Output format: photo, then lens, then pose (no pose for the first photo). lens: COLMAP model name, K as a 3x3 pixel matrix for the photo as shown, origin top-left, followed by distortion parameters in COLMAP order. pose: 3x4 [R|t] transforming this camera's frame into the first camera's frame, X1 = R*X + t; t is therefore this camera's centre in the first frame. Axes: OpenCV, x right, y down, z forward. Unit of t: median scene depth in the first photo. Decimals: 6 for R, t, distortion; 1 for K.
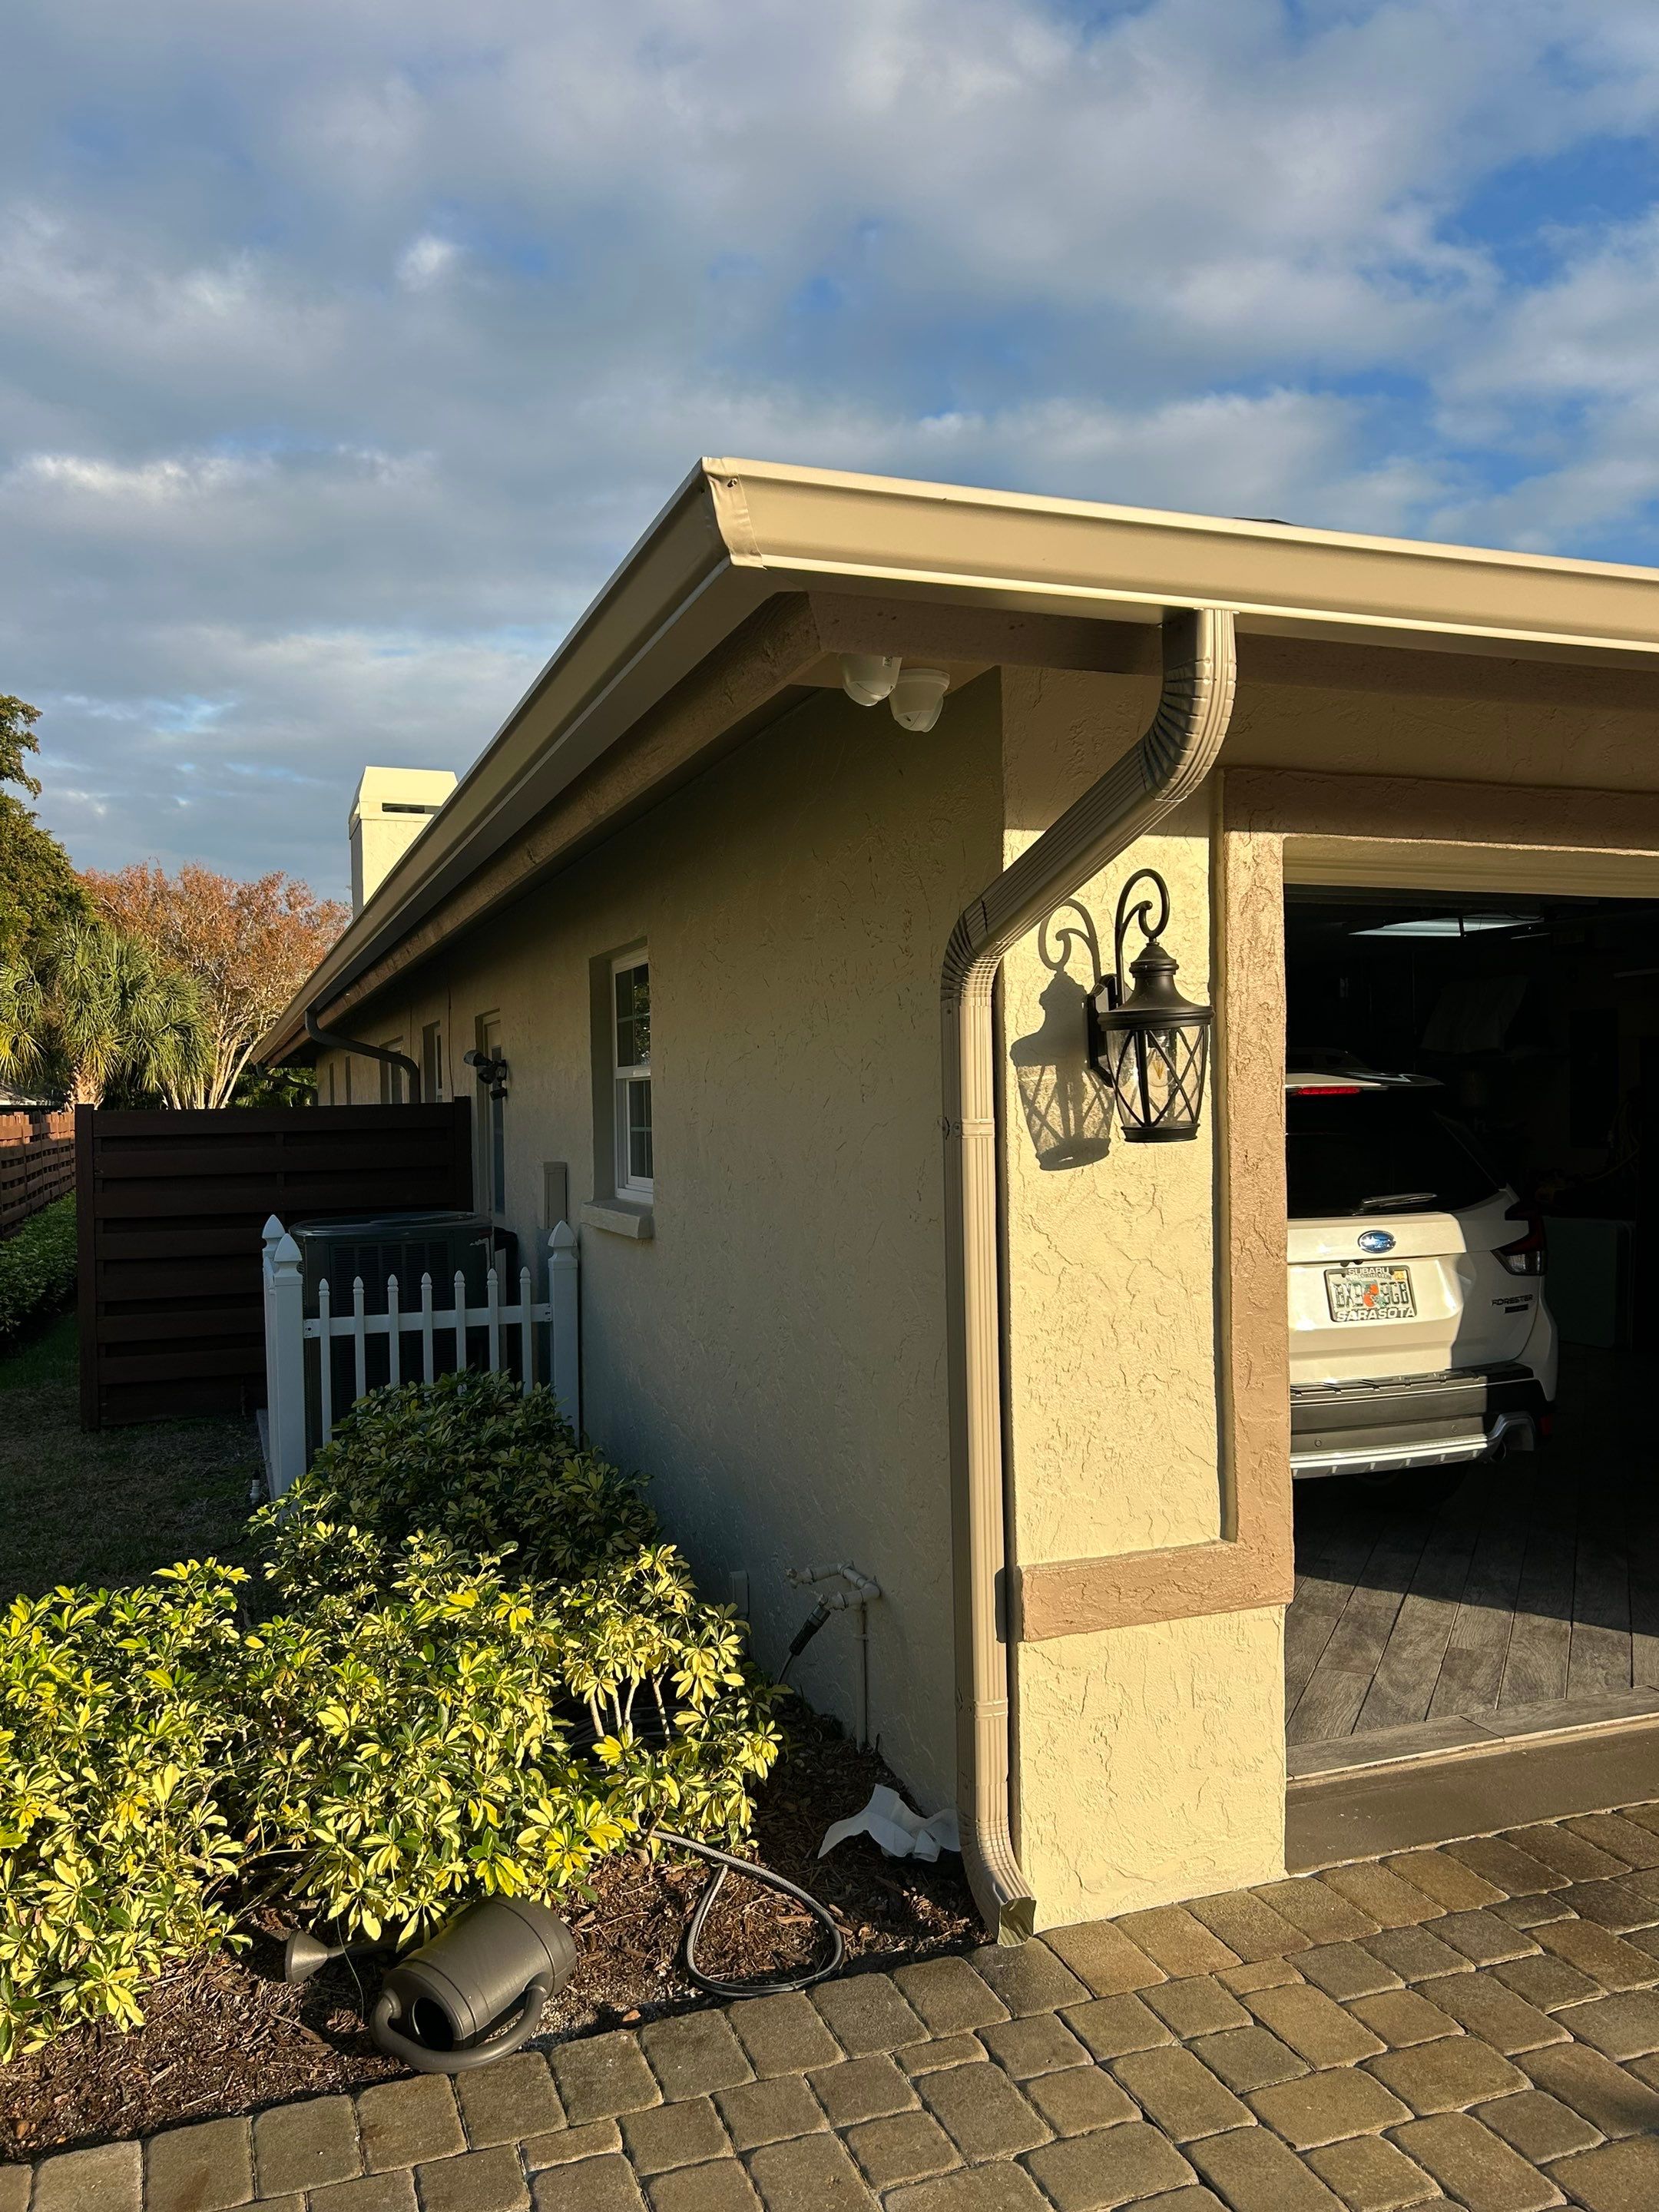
lens RADIAL K [[1695.0, 0, 819.9], [0, 1695.0, 1102.8], [0, 0, 1]] dist [0.049808, -0.024083]
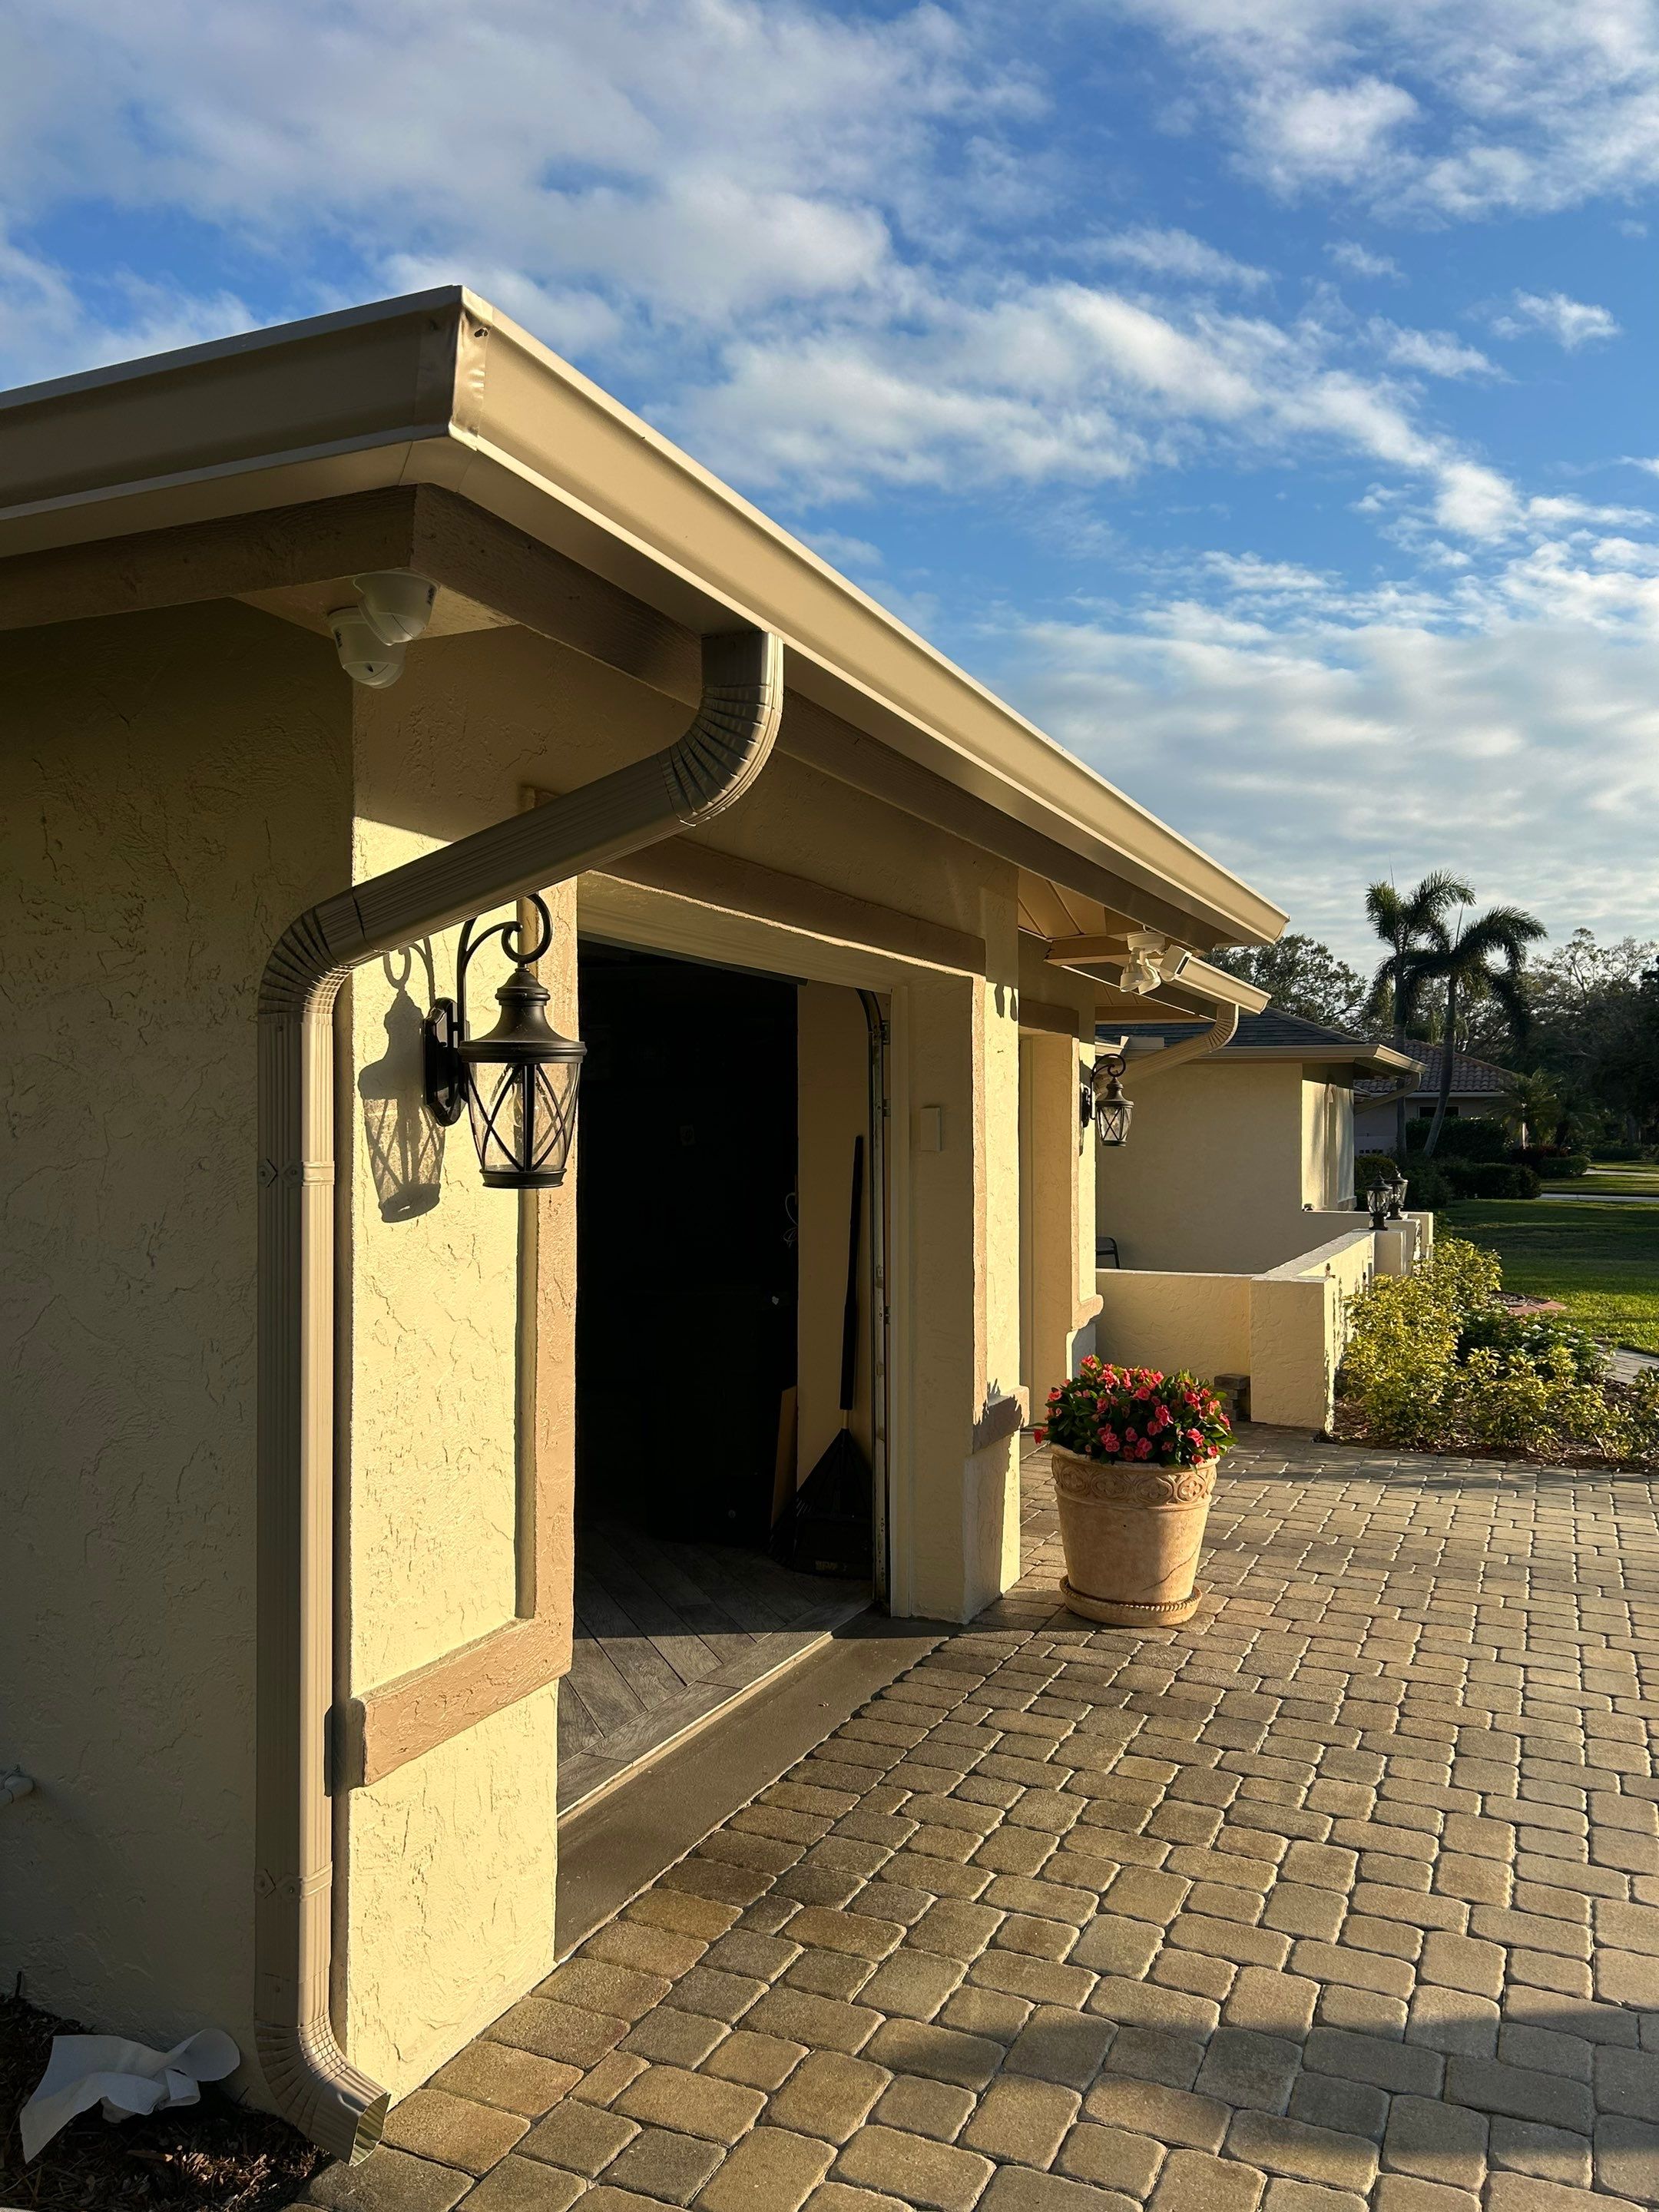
lens RADIAL K [[1695.0, 0, 837.5], [0, 1695.0, 1121.6], [0, 0, 1]] dist [0.049808, -0.024083]
pose [[0.696453, 0.018320, 0.717369, -0.321496], [-0.009267, 0.999820, -0.016536, 0.001247], [-0.717543, 0.004868, 0.696497, 0.241786]]
